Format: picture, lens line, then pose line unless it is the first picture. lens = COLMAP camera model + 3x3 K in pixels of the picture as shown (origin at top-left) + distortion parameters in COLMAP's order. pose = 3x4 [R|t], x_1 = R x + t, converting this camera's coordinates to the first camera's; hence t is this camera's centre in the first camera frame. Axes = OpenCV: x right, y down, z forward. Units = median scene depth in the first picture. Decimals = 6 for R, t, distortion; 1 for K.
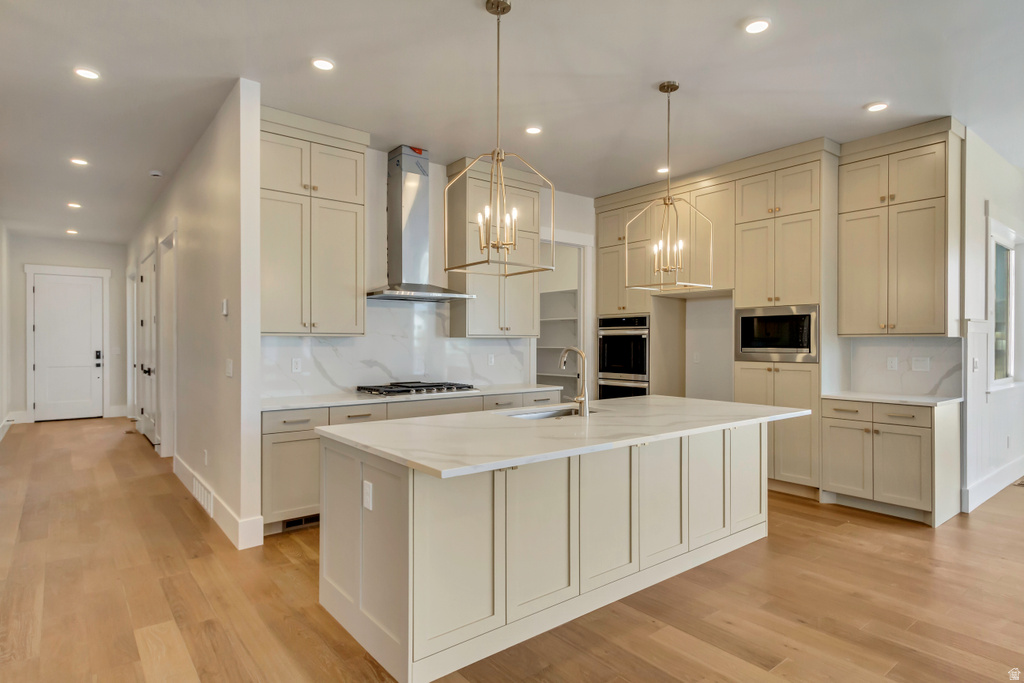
lens RADIAL K [[565.2, 0, 517.0], [0, 565.2, 339.8], [0, 0, 1]] dist [0.005418, 0.001981]
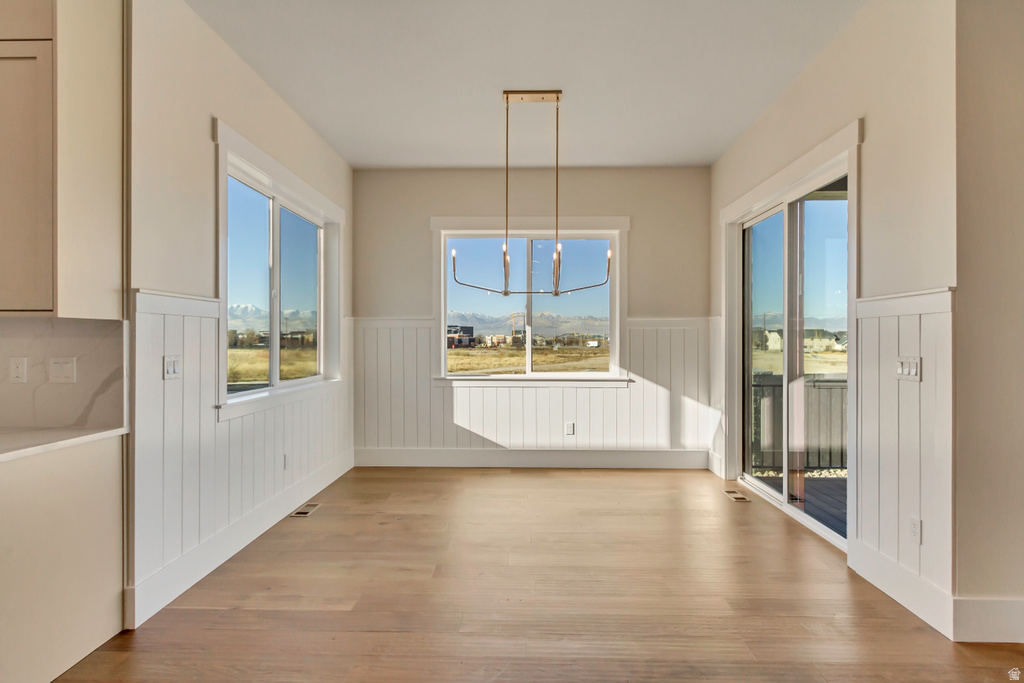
lens RADIAL K [[500.8, 0, 515.9], [0, 500.8, 339.7], [0, 0, 1]] dist [0.003188, -0.000834]
pose [[0.641893, -0.000282, 0.766794, 0.598349], [-0.003683, 0.999987, 0.003451, 0.010582], [-0.766786, -0.005039, 0.641883, 0.350279]]
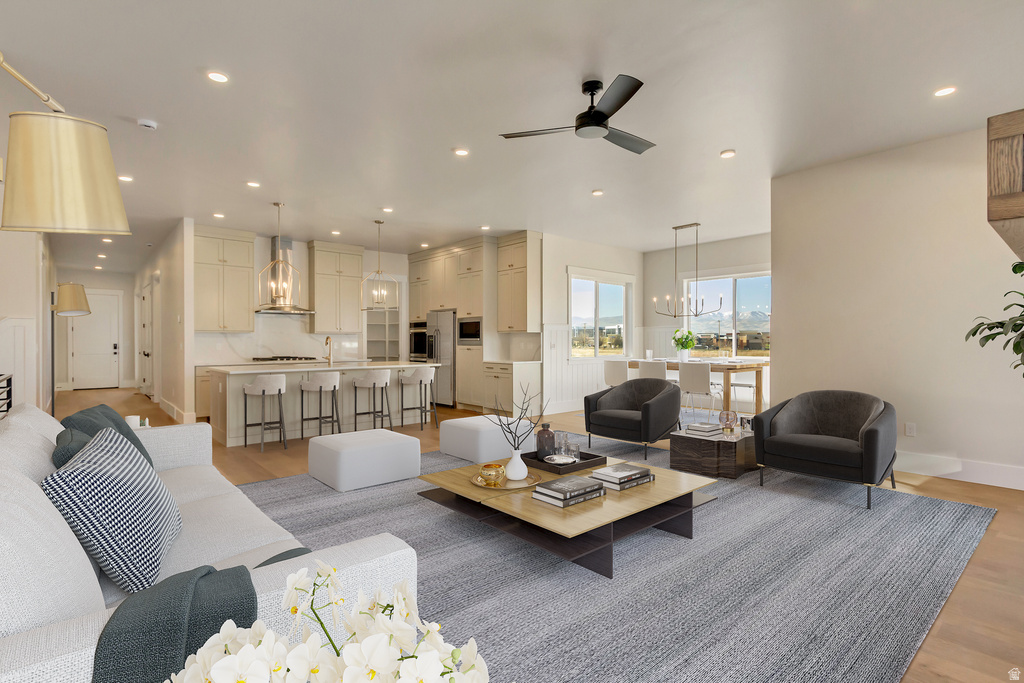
lens RADIAL K [[500.8, 0, 515.9], [0, 500.8, 339.7], [0, 0, 1]] dist [0.003188, -0.000834]
pose [[0.999053, -0.002352, 0.043442, 0.559357], [0.002315, 0.999997, 0.000901, 0.018908], [-0.043444, -0.000800, 0.999056, -0.789398]]
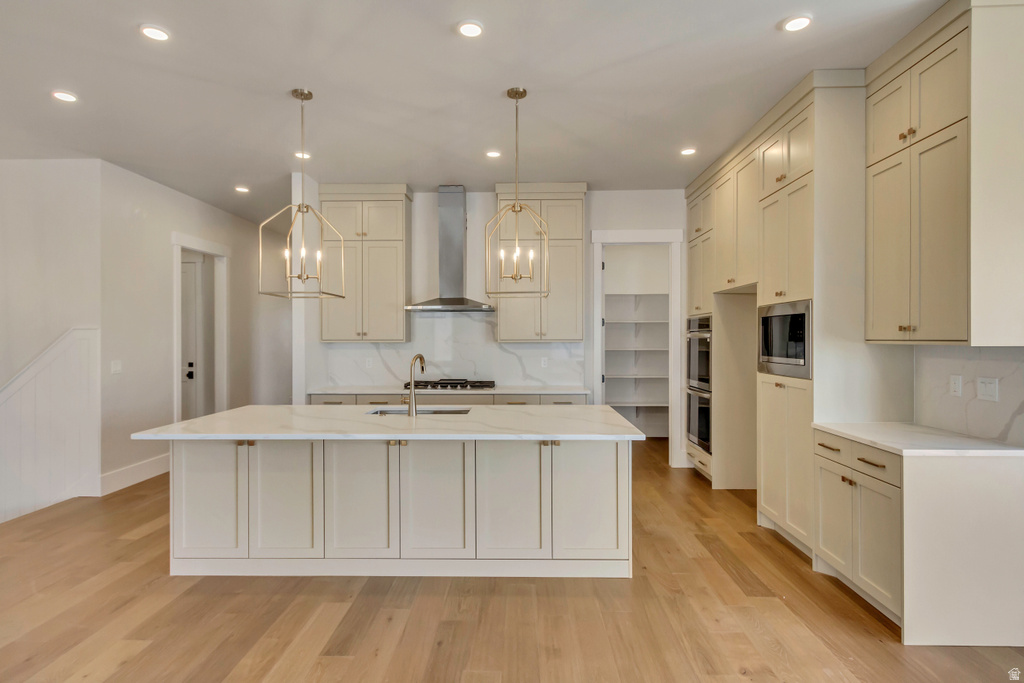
lens RADIAL K [[532.1, 0, 512.0], [0, 532.1, 341.5], [0, 0, 1]] dist [0.002004, -0.000446]
pose [[0.765130, 0.001459, -0.643874, 0.662109], [0.004940, 0.999955, 0.008136, -0.015153], [0.643857, -0.009406, 0.765088, 0.216853]]
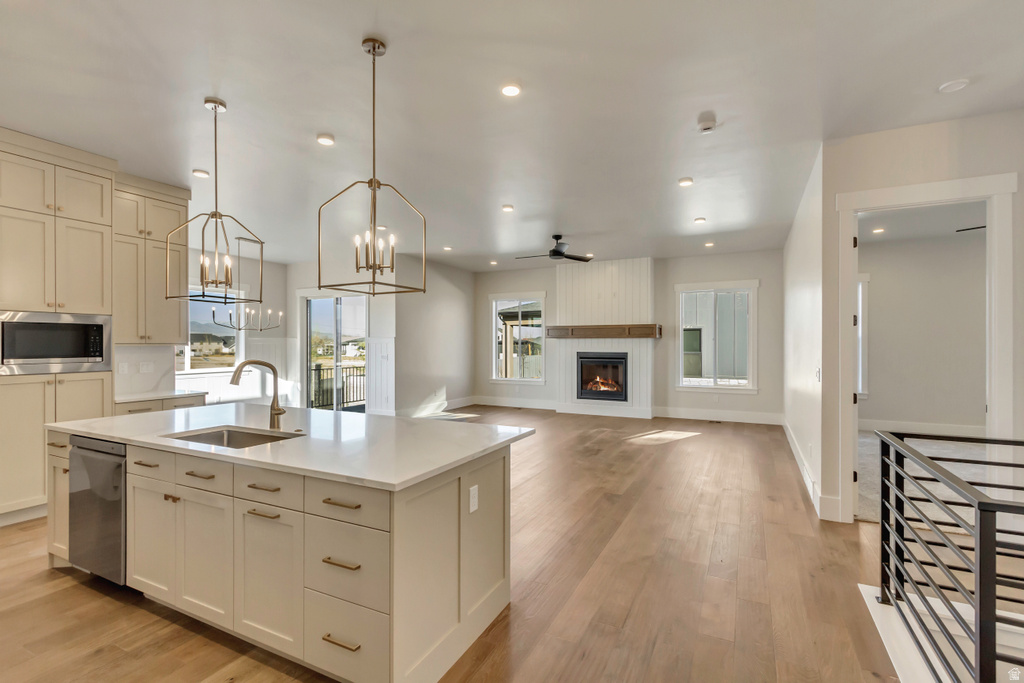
lens RADIAL K [[467.6, 0, 514.1], [0, 467.6, 343.3], [0, 0, 1]] dist [-0.000790, -0.000145]
pose [[-0.423001, -0.000356, 0.906129, -0.566276], [-0.003815, 0.999992, -0.001388, -0.011613], [-0.906121, -0.004044, -0.422999, 0.669316]]
